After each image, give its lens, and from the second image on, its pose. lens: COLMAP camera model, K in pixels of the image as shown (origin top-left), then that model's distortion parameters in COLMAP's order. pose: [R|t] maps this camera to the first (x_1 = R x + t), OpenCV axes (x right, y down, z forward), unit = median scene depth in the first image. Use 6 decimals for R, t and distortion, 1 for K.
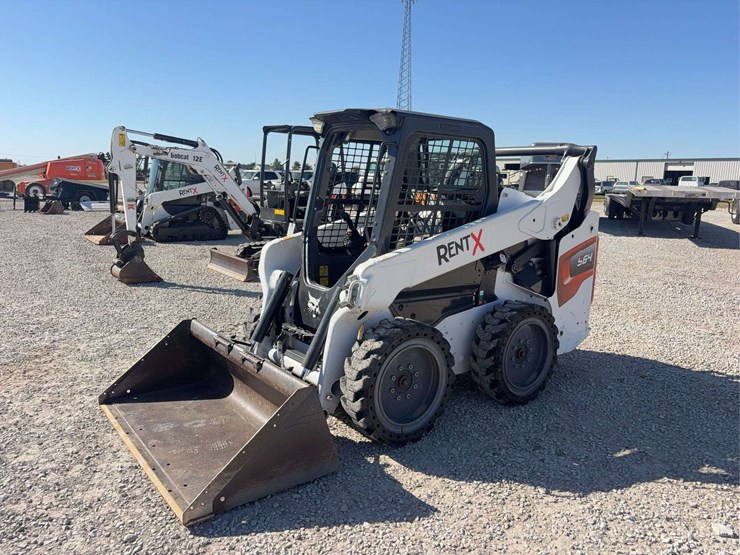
lens RADIAL K [[563.7, 0, 370.0], [0, 563.7, 277.5], [0, 0, 1]] dist [0.066227, -0.068479]
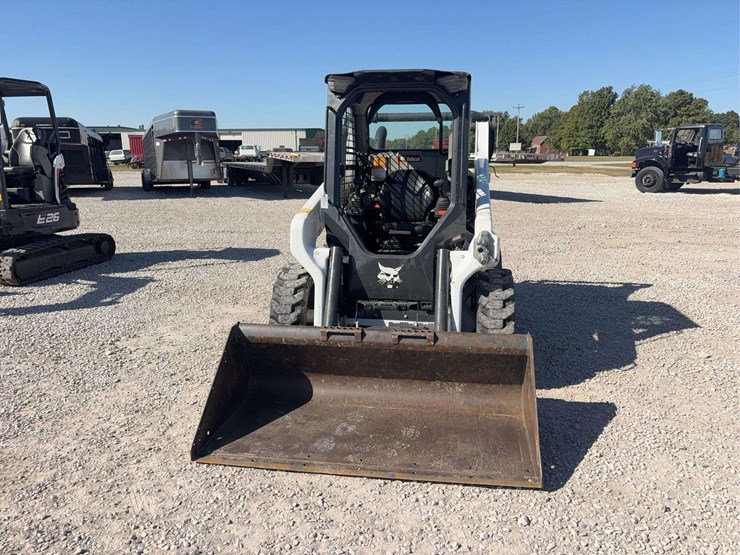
lens RADIAL K [[564.4, 0, 374.9], [0, 564.4, 281.5], [0, 0, 1]] dist [0.062461, -0.063856]
pose [[0.719988, -0.180271, 0.670164, -0.784473], [0.141827, 0.983513, 0.112190, -0.053524], [-0.679340, 0.014272, 0.733685, 0.316581]]
